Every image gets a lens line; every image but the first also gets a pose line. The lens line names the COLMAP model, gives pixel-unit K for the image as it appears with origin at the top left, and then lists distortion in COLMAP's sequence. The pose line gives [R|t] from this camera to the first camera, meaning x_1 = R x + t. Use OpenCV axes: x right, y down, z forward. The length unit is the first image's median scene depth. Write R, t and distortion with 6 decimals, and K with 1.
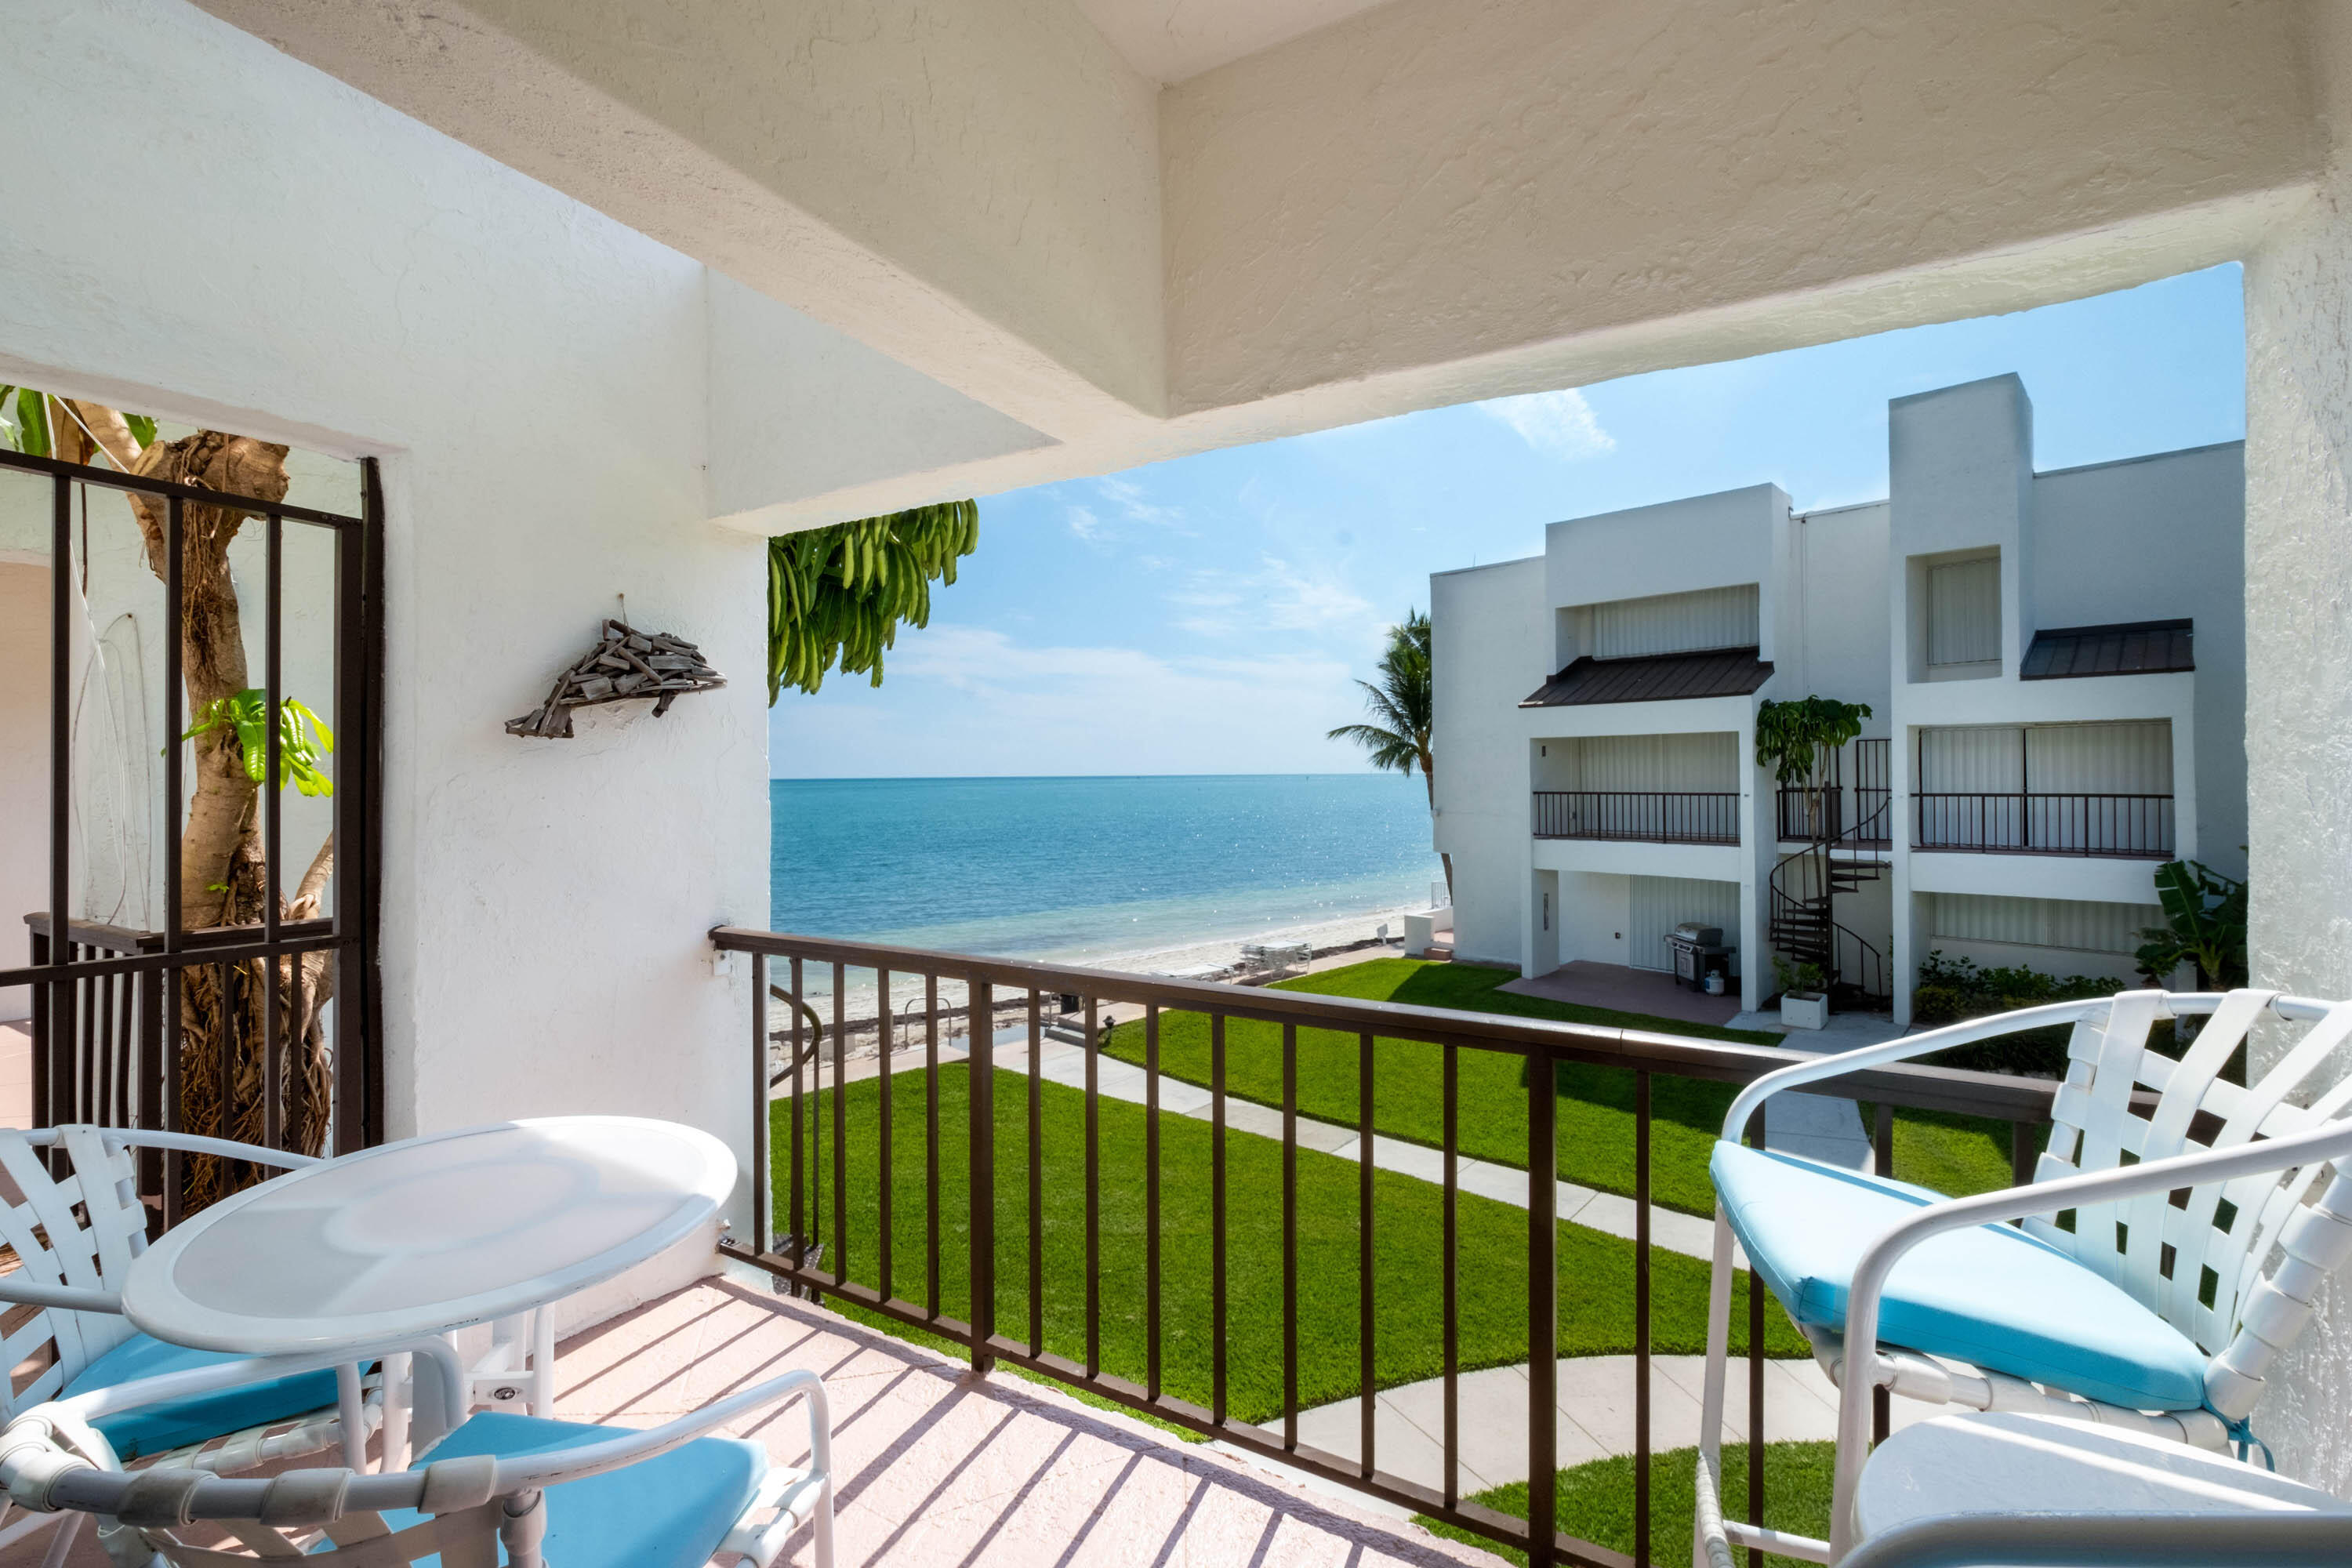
lens RADIAL K [[1016.2, 0, 1168.2], [0, 1016.2, 773.4], [0, 0, 1]] dist [-0.006347, -0.000647]
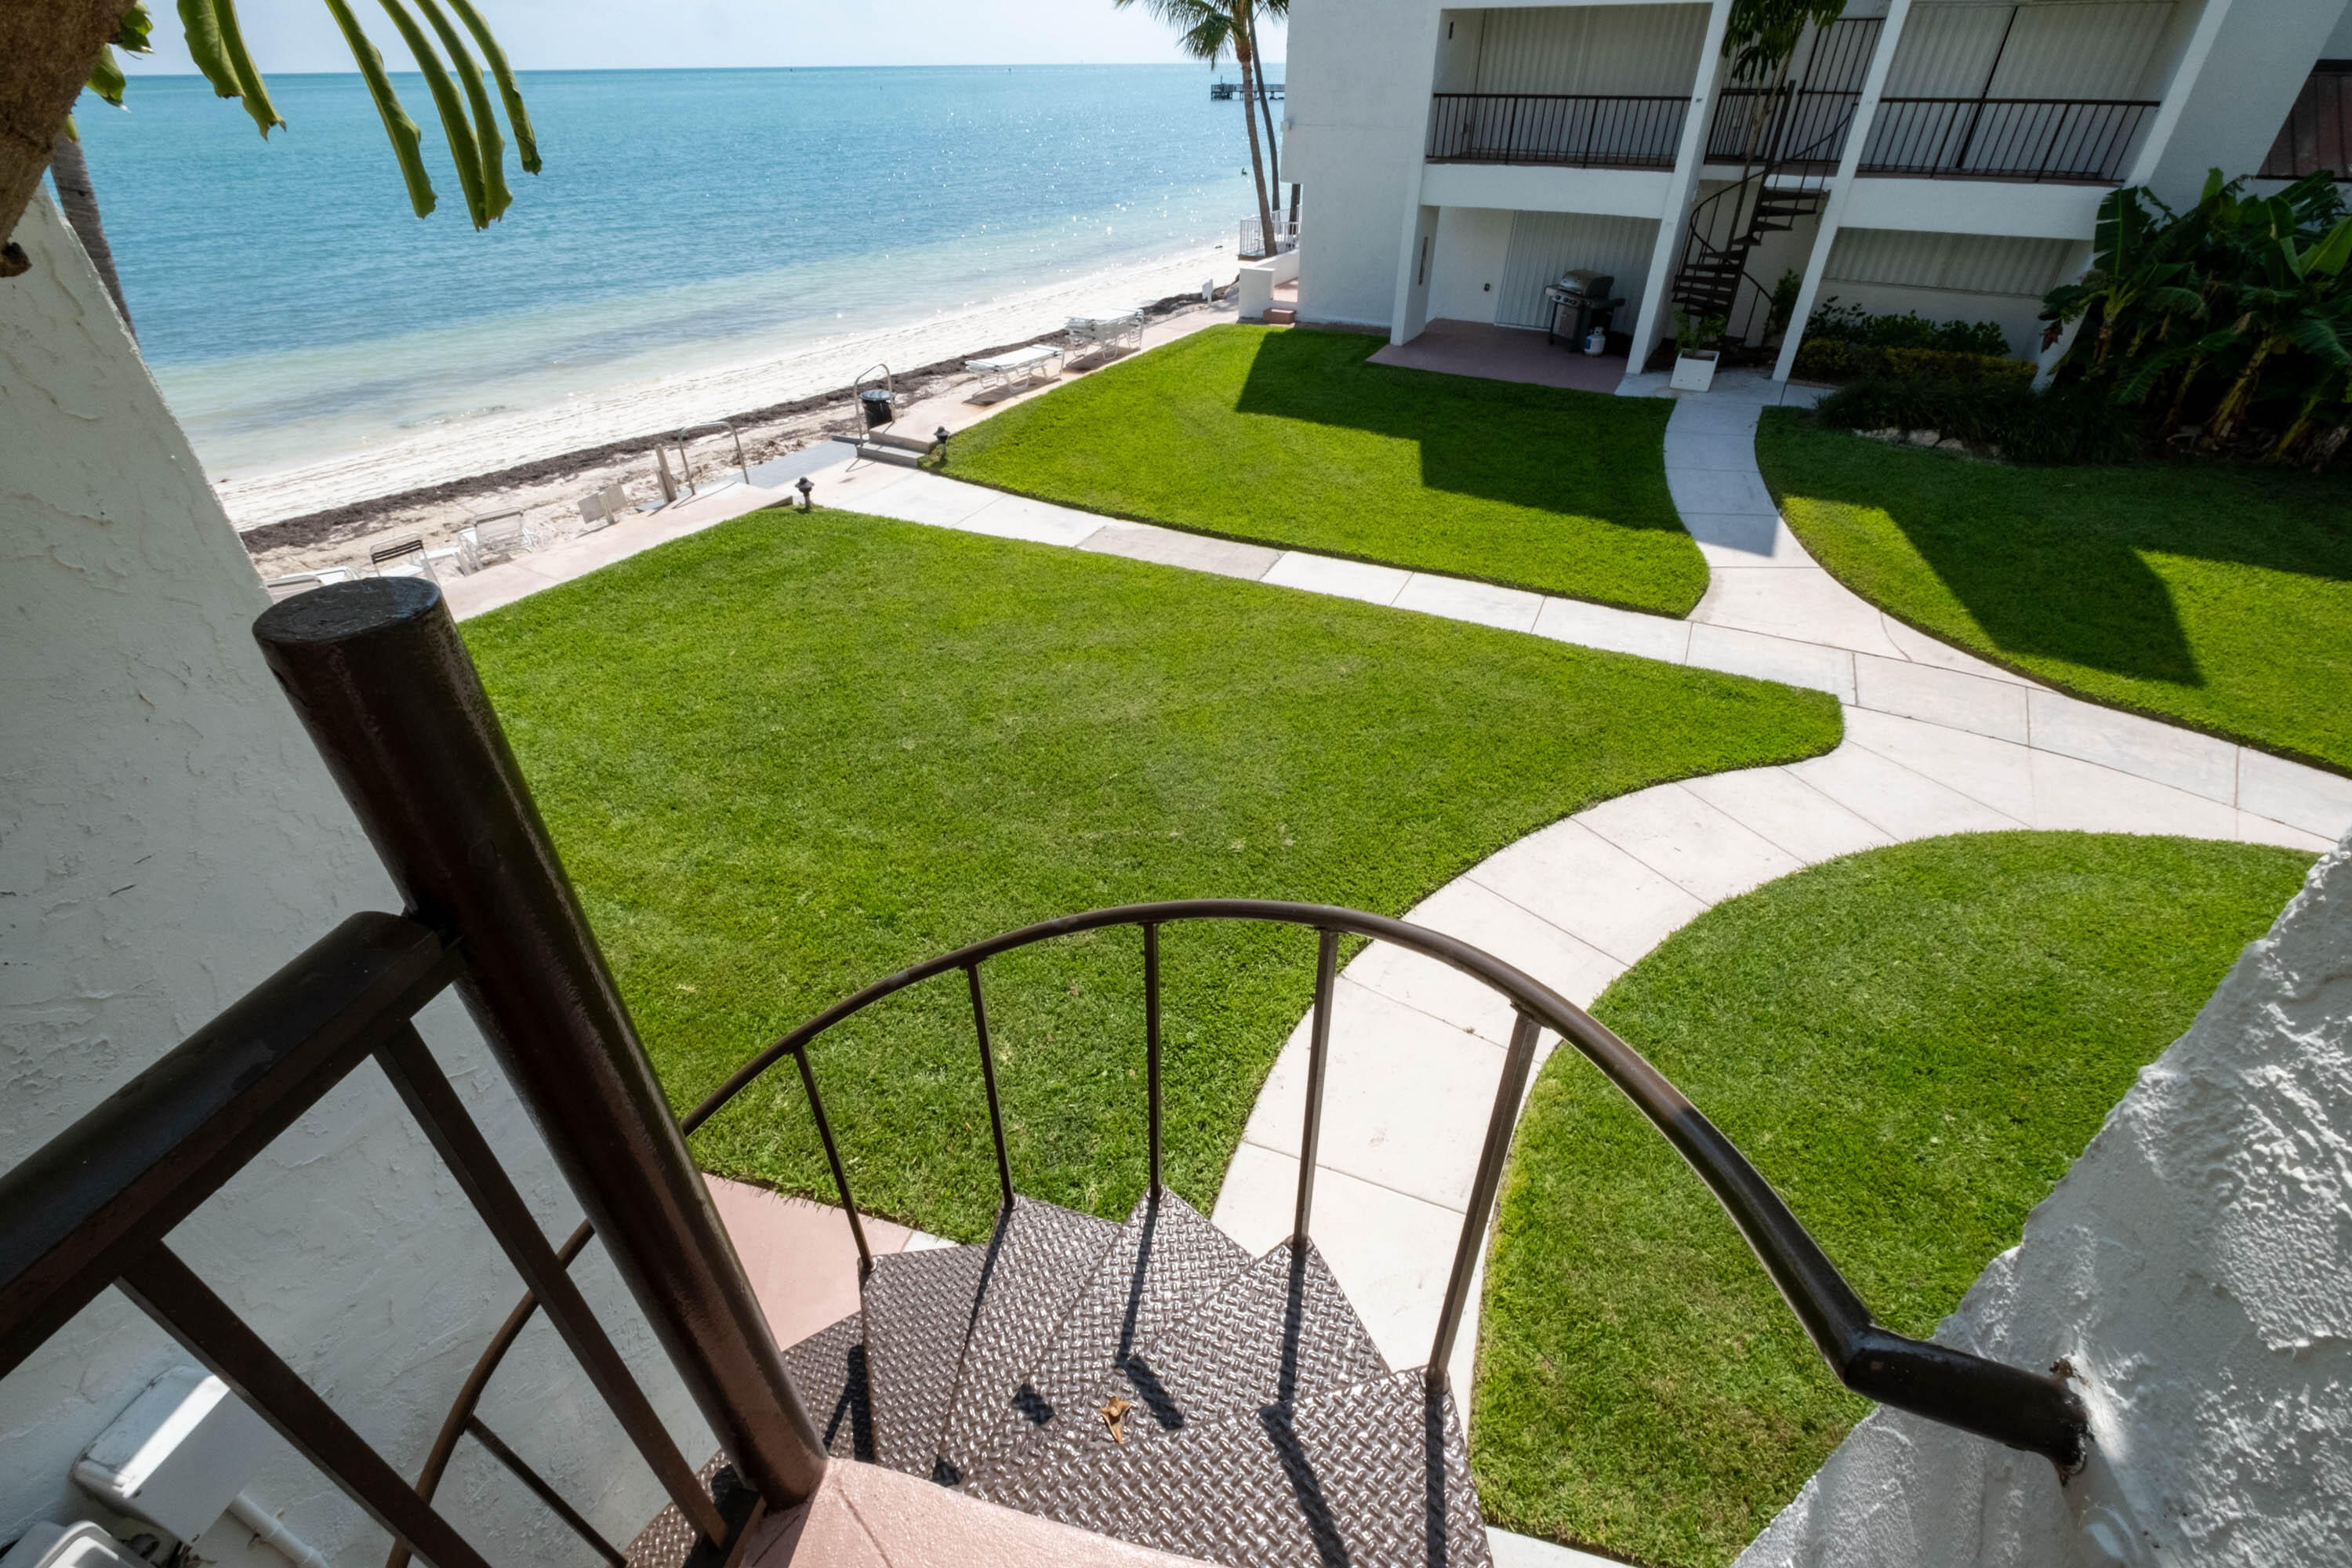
lens RADIAL K [[1016.2, 0, 1168.2], [0, 1016.2, 773.4], [0, 0, 1]] dist [-0.006347, -0.000647]
pose [[0.964332, -0.149966, 0.218114, -0.095757], [-0.002209, 0.819433, 0.573171, -0.000001], [-0.264686, -0.553209, 0.789874, 0.150032]]
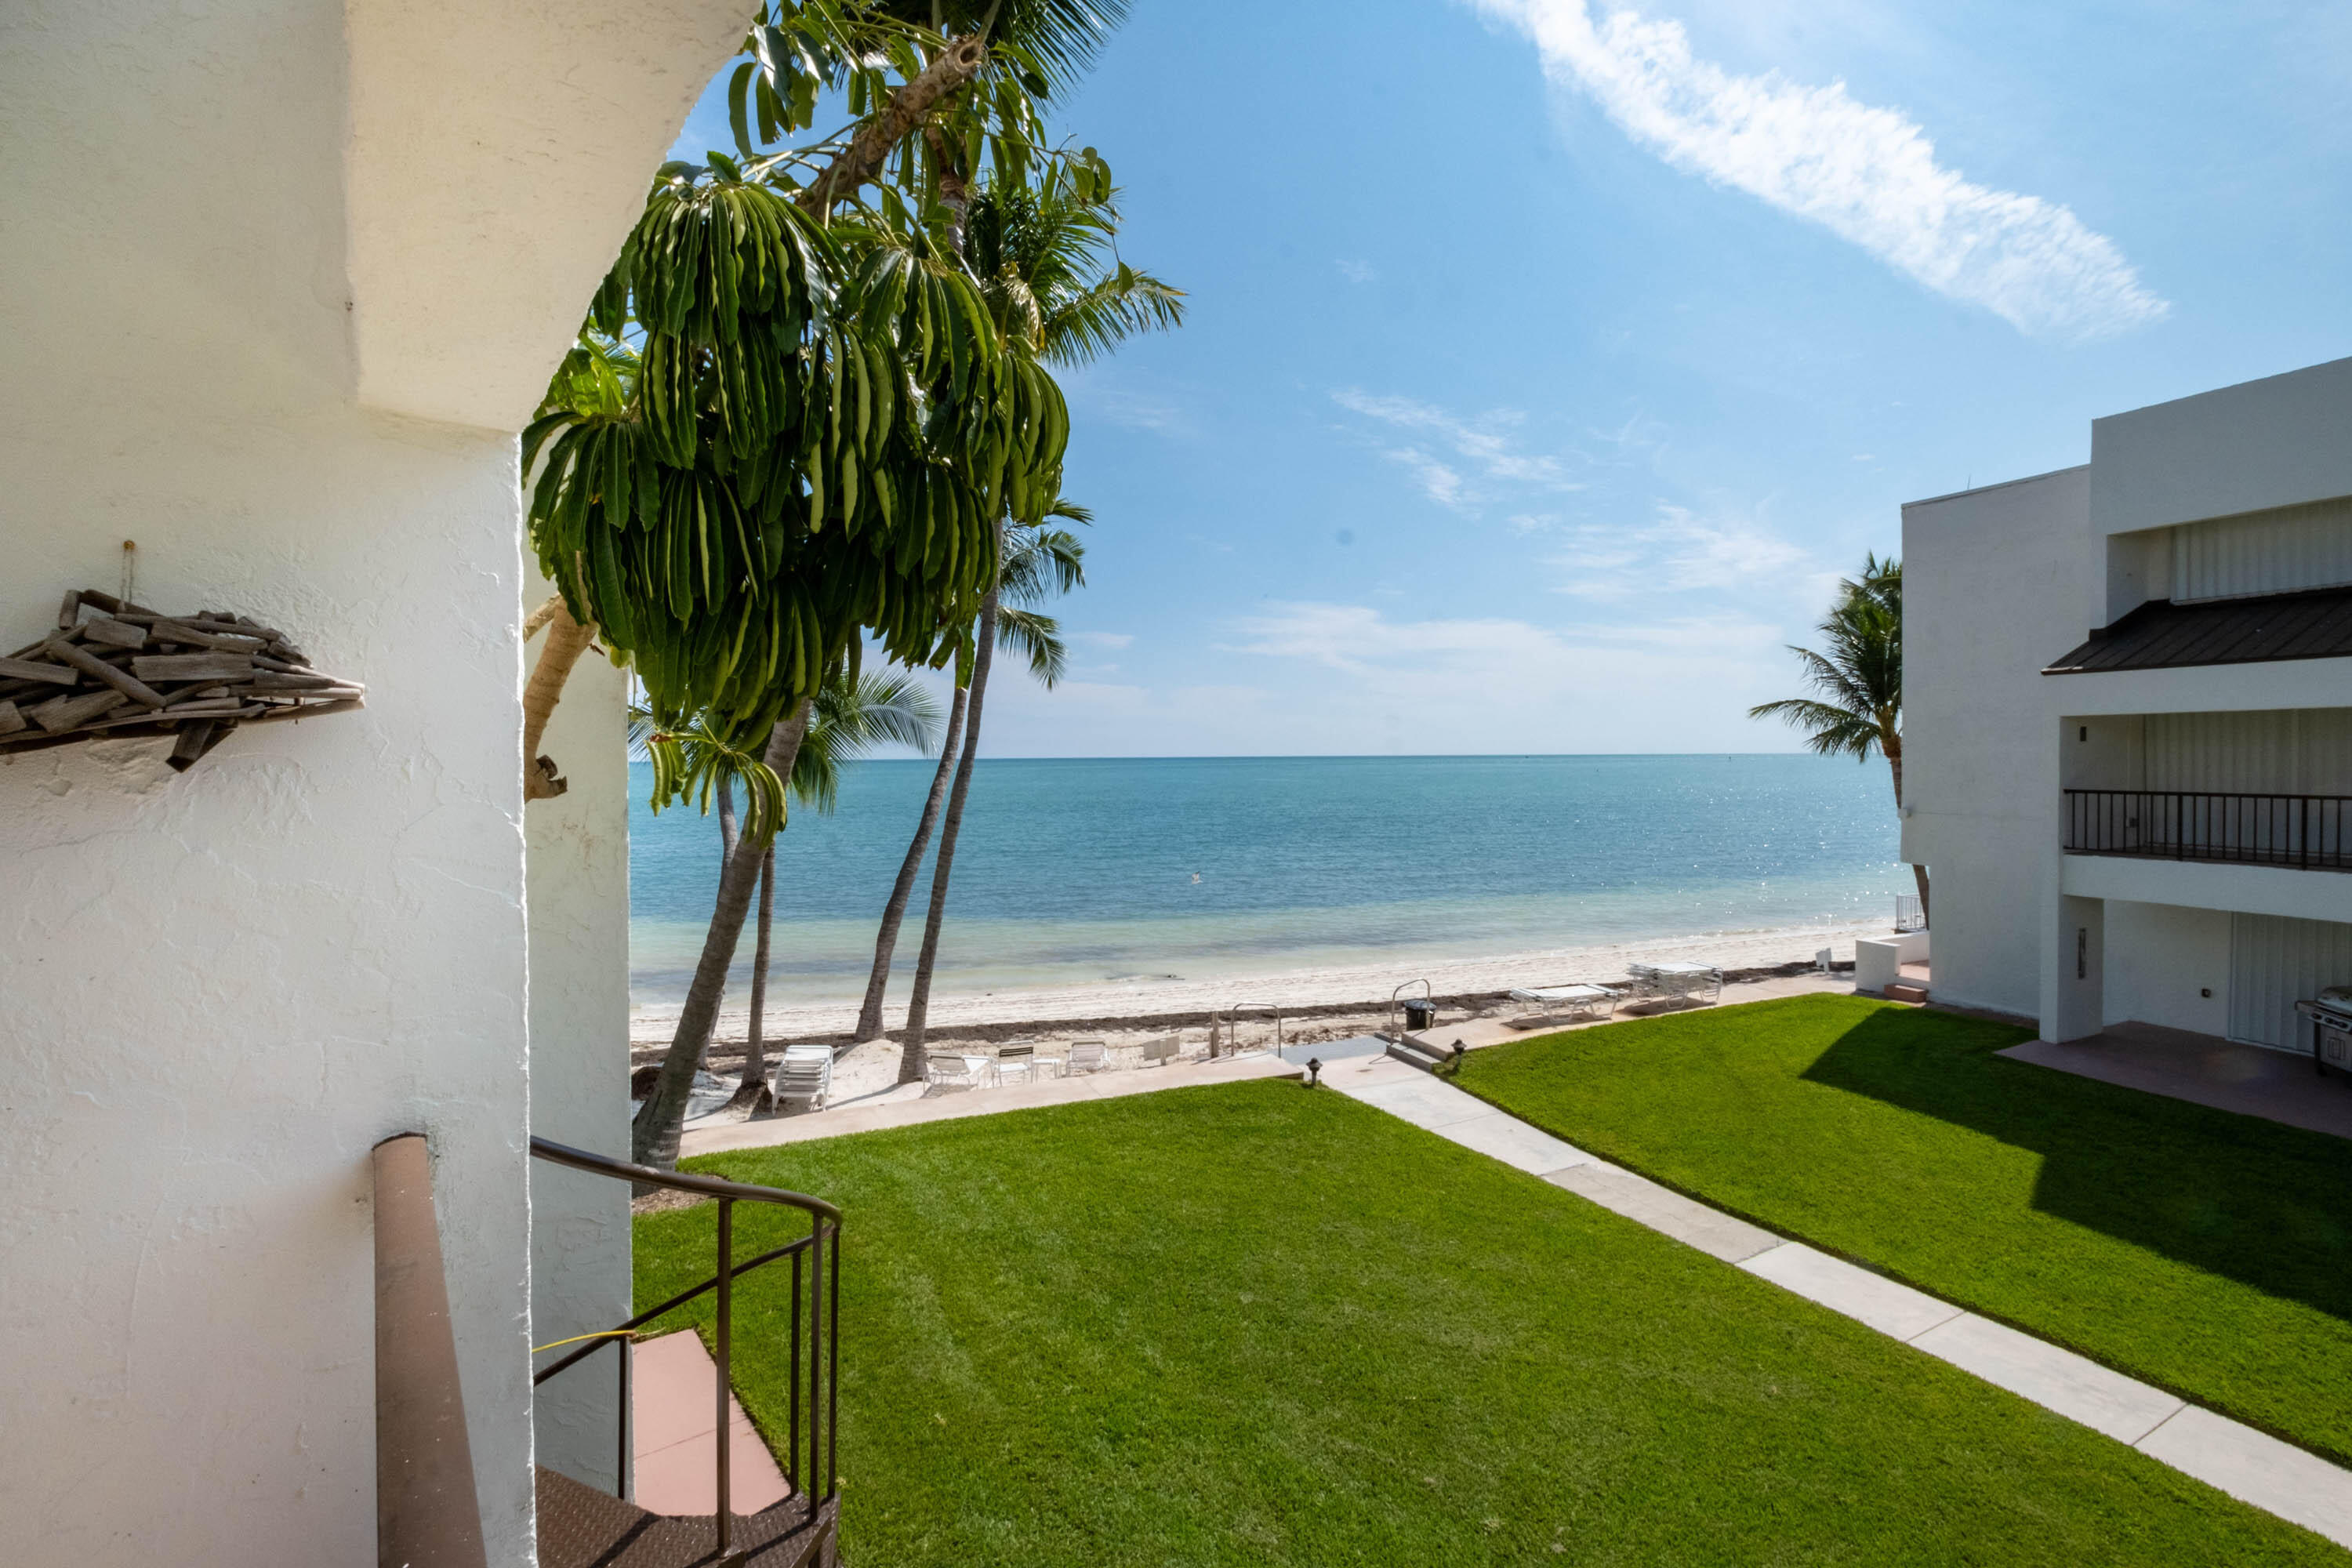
lens RADIAL K [[1016.2, 0, 1168.2], [0, 1016.2, 773.4], [0, 0, 1]] dist [-0.006347, -0.000647]
pose [[0.932292, 0.008267, -0.361611, 0.022216], [-0.000722, 0.999779, 0.020995, -0.008766], [0.361705, -0.019312, 0.932093, 0.092879]]
